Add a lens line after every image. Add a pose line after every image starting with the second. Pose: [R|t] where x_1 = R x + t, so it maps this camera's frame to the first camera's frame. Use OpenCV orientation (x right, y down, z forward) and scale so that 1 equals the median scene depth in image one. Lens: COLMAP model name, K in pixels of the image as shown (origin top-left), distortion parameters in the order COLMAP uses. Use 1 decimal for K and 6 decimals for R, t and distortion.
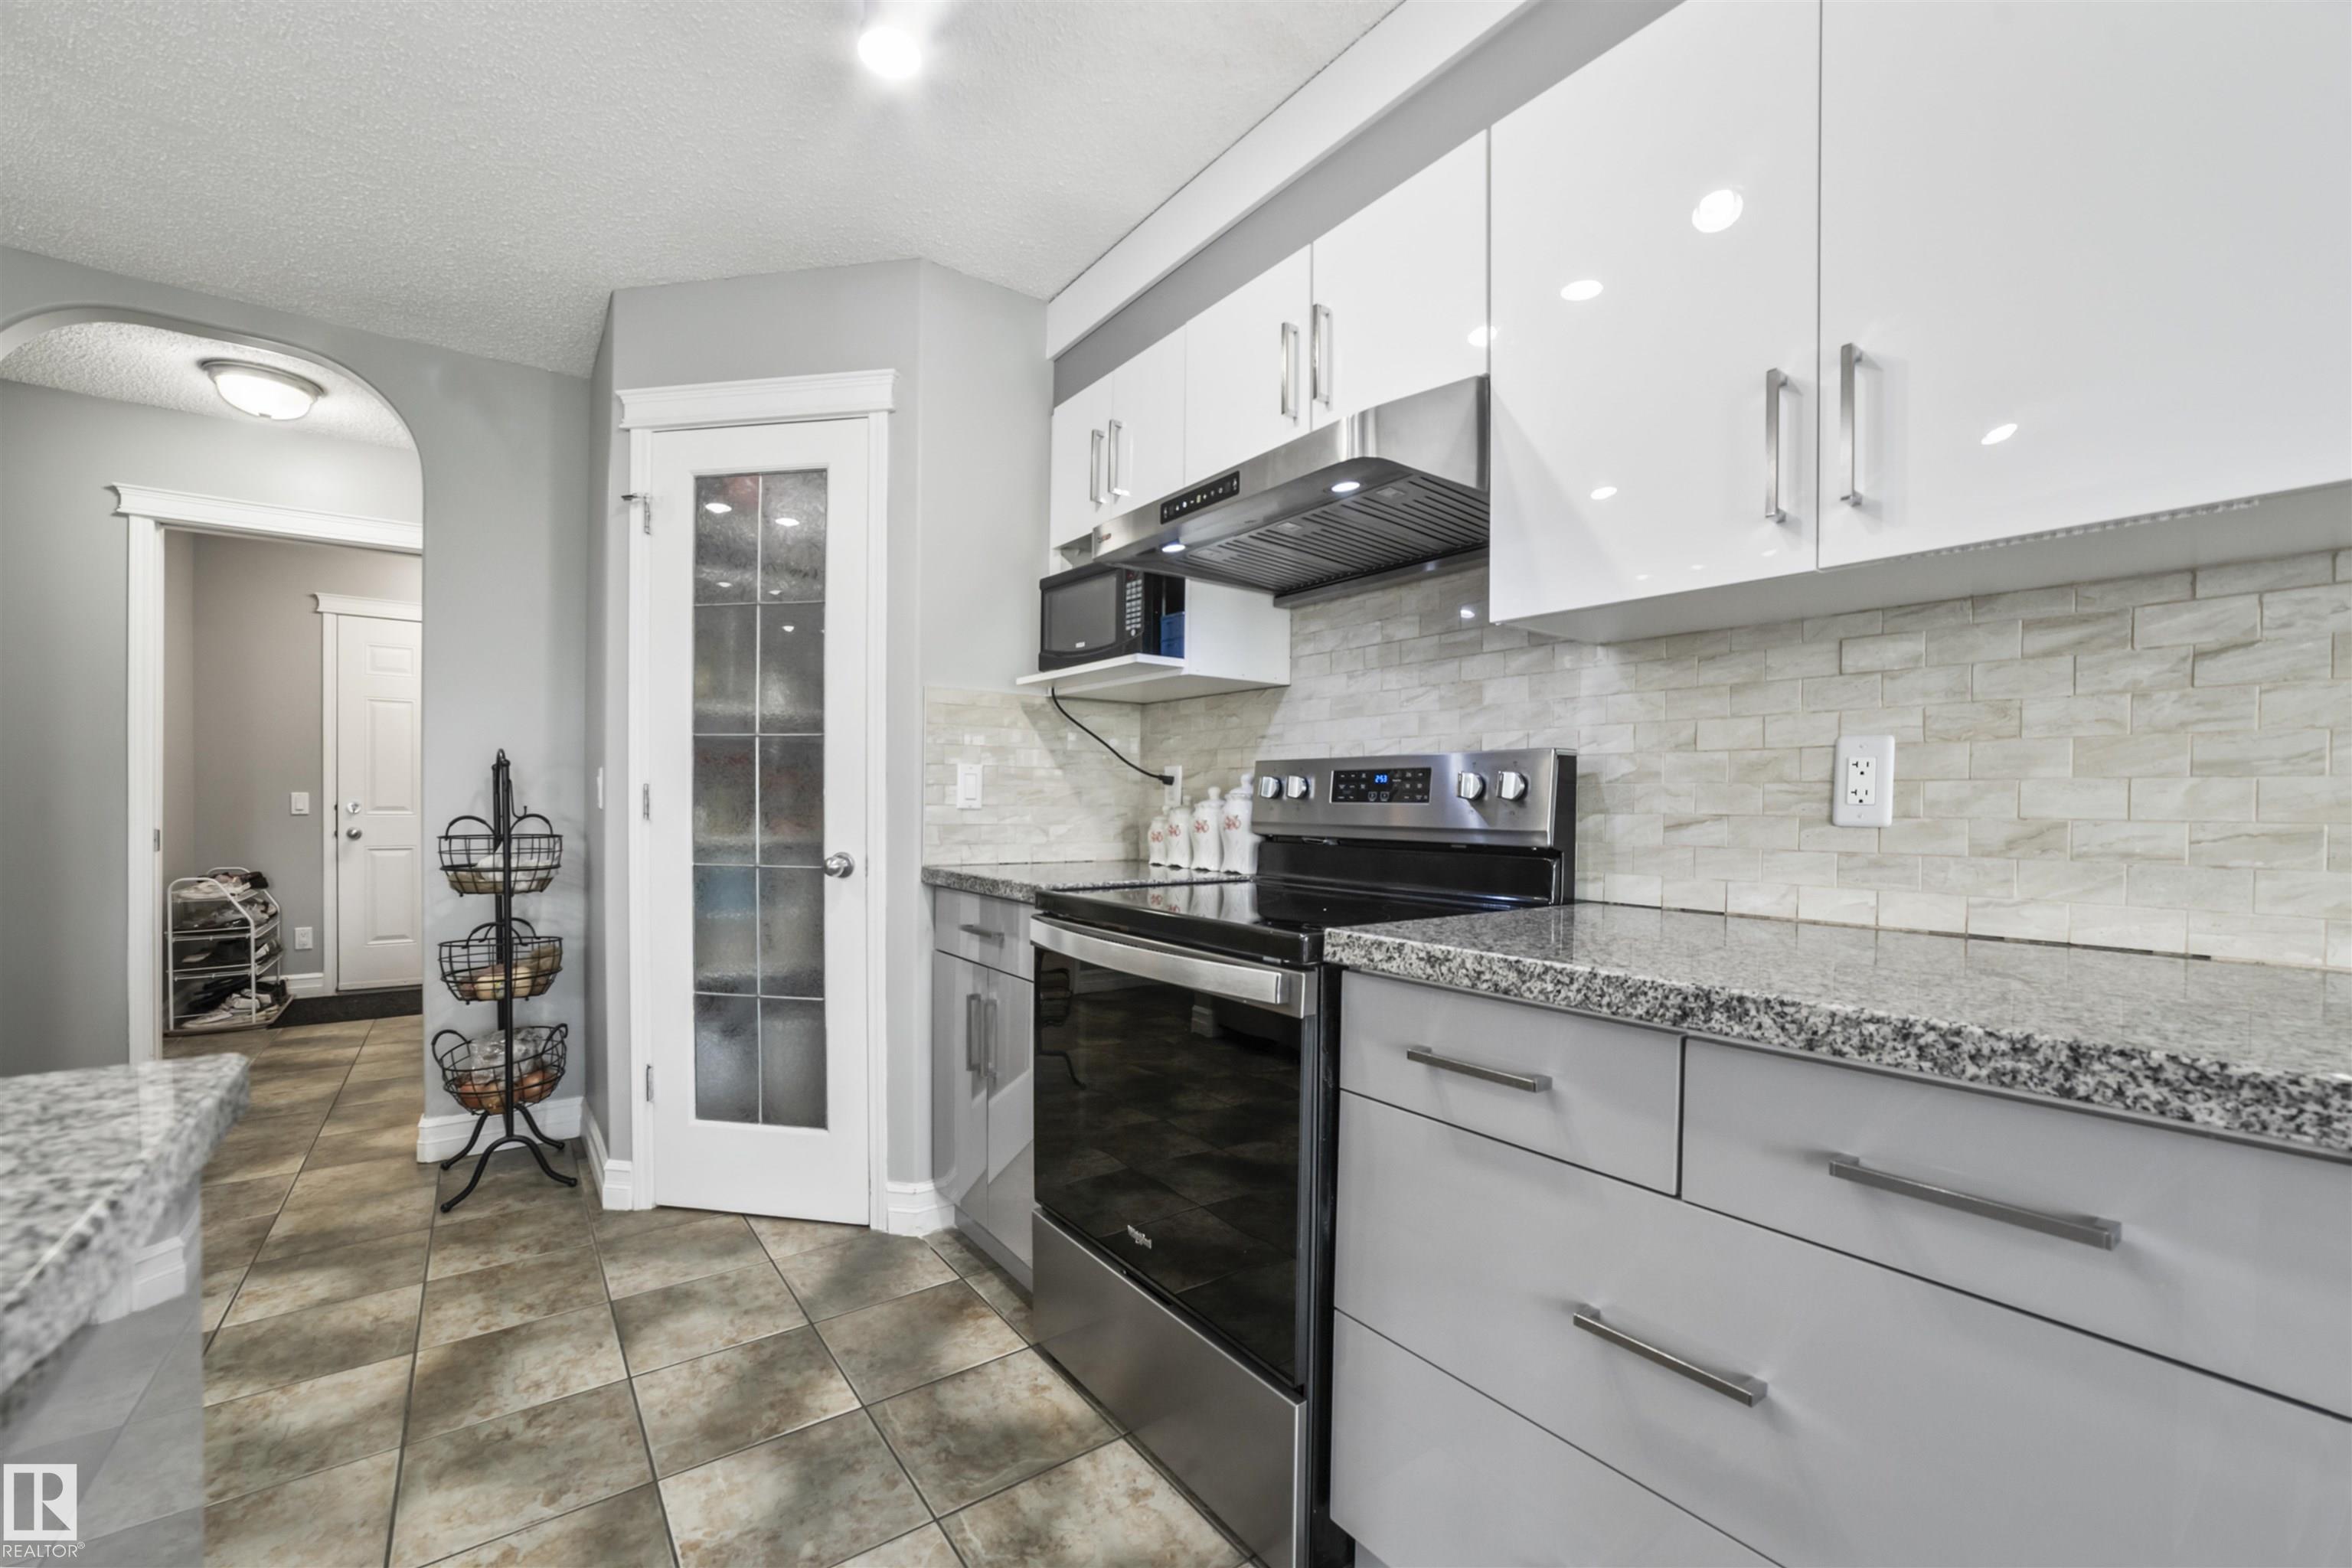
lens RADIAL K [[933.8, 0, 1192.3], [0, 933.8, 833.2], [0, 0, 1]] dist [-0.046369, 0.013098]
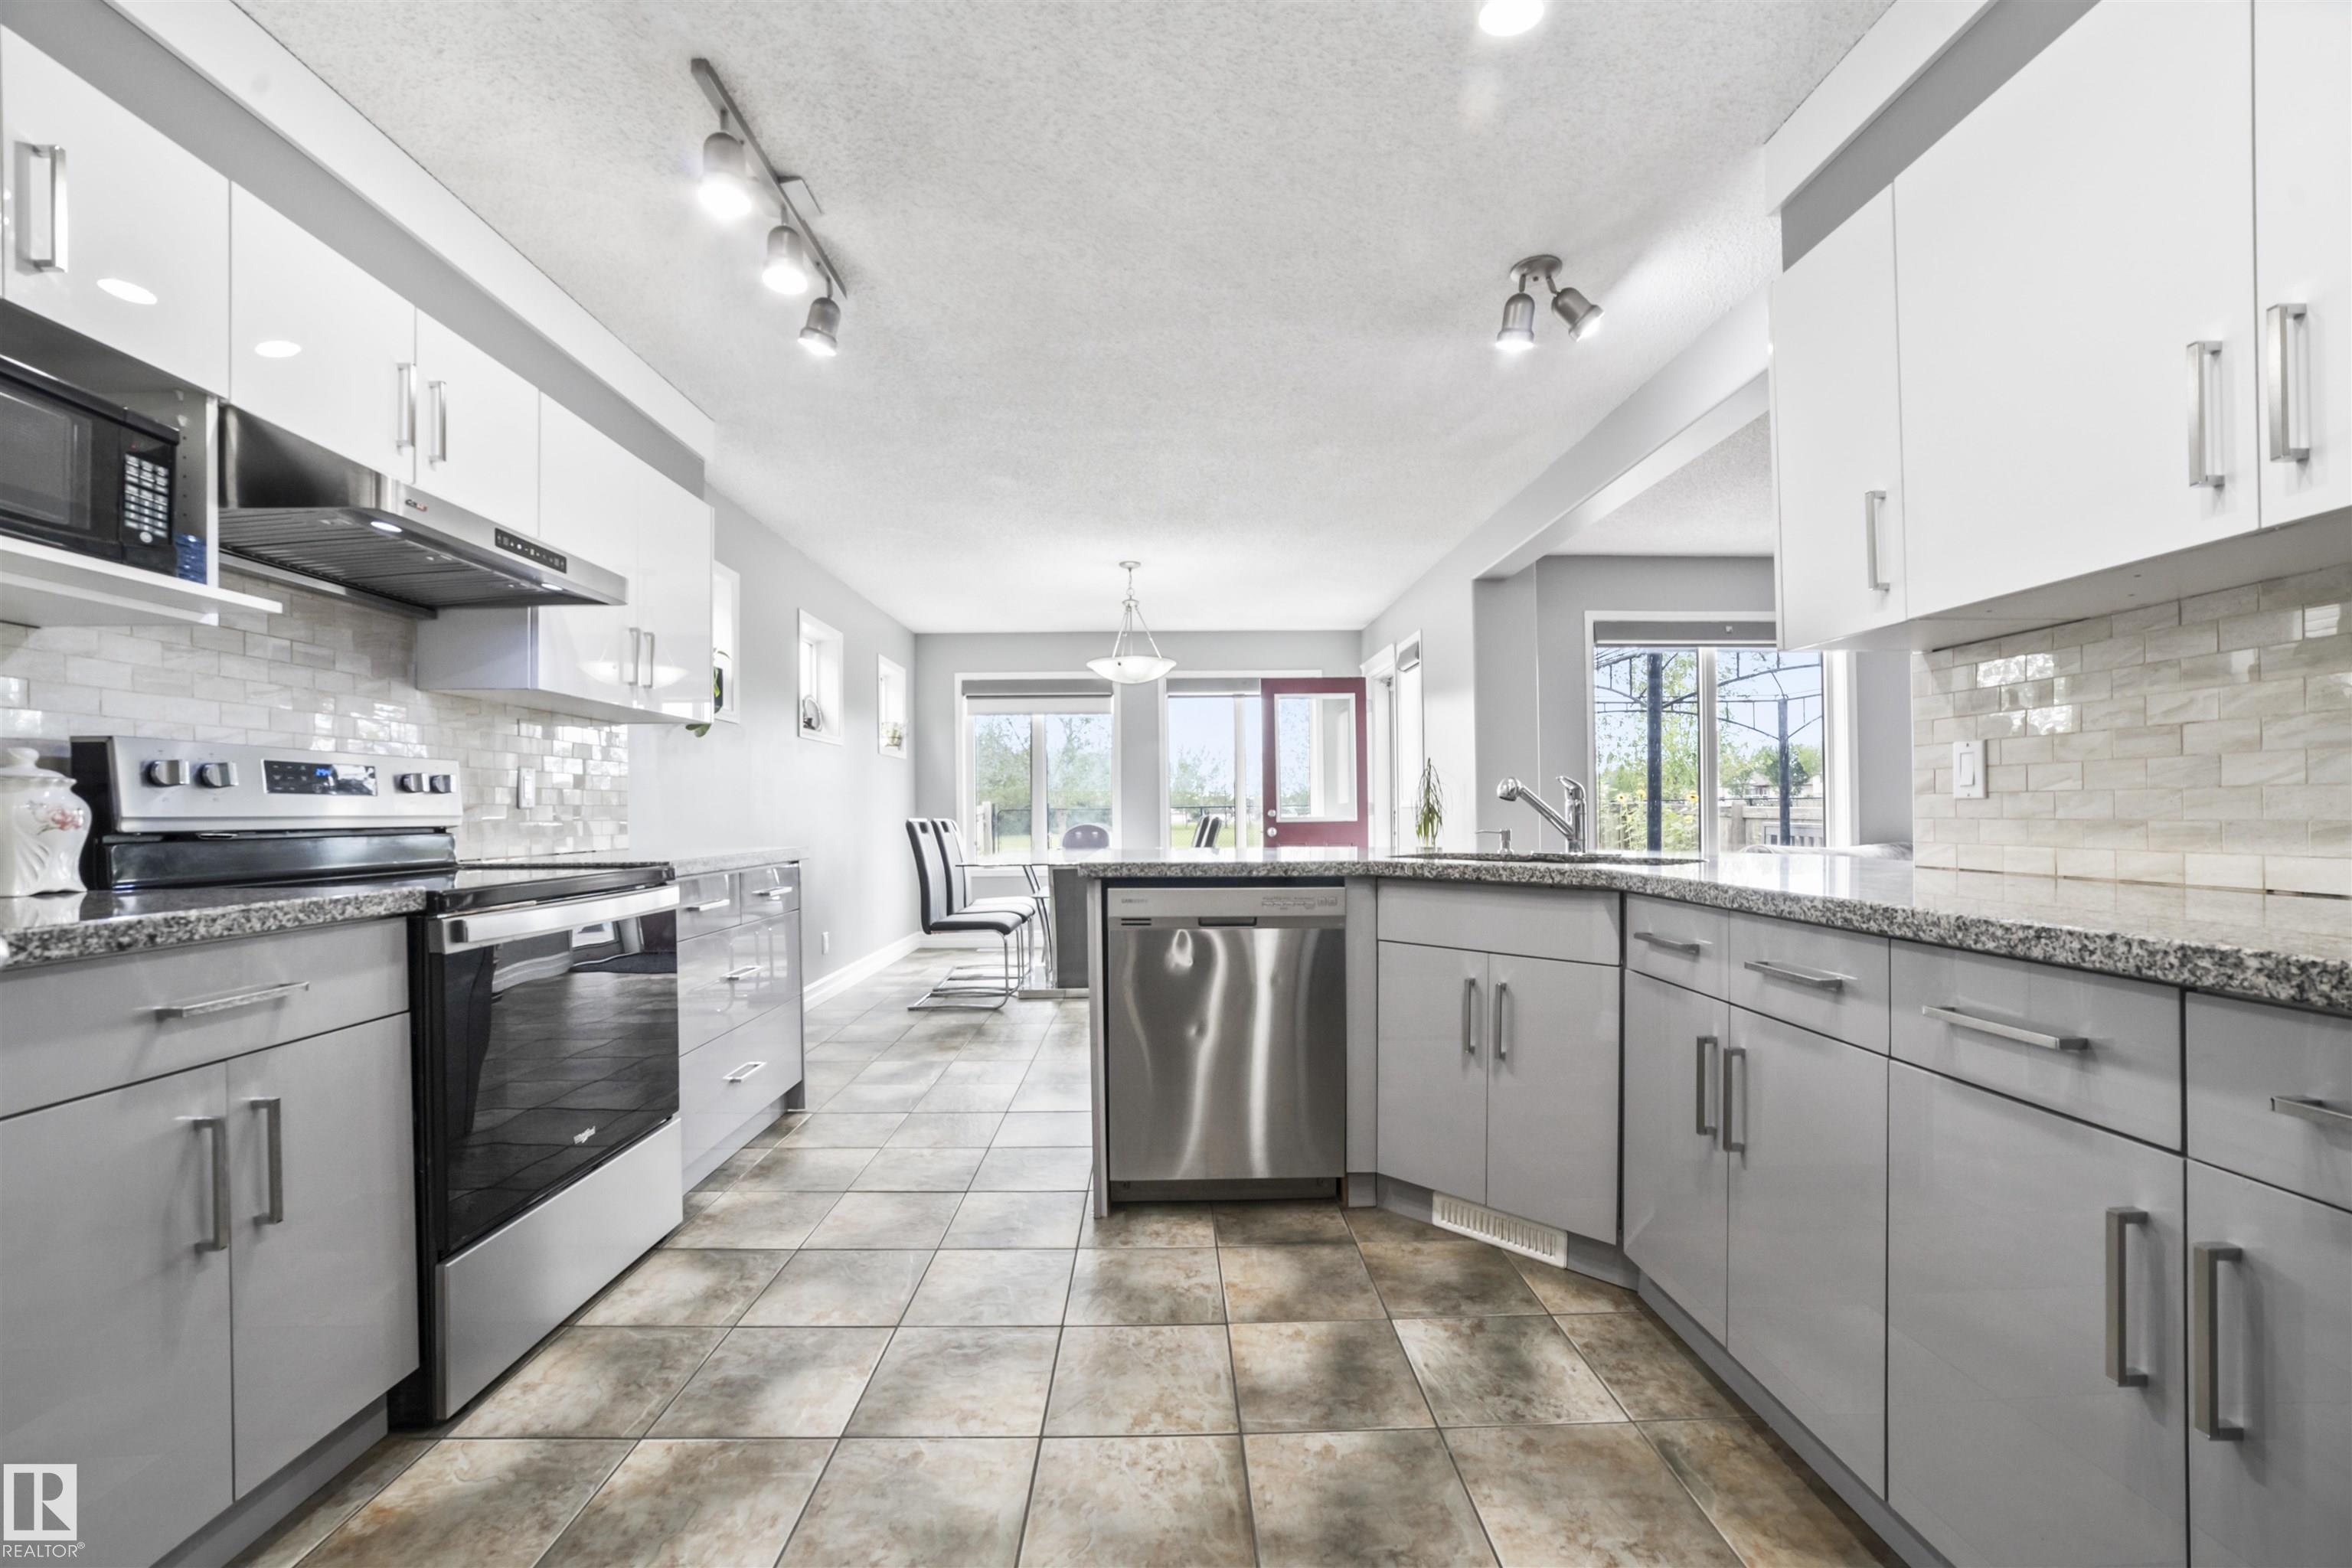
lens RADIAL K [[904.8, 0, 1199.3], [0, 904.8, 809.5], [0, 0, 1]] dist [-0.026941, 0.014627]
pose [[-0.819942, -0.000591, 0.572447, -1.403908], [0.018232, 0.999465, 0.027146, -0.028310], [-0.572156, 0.032695, -0.819493, 1.460448]]
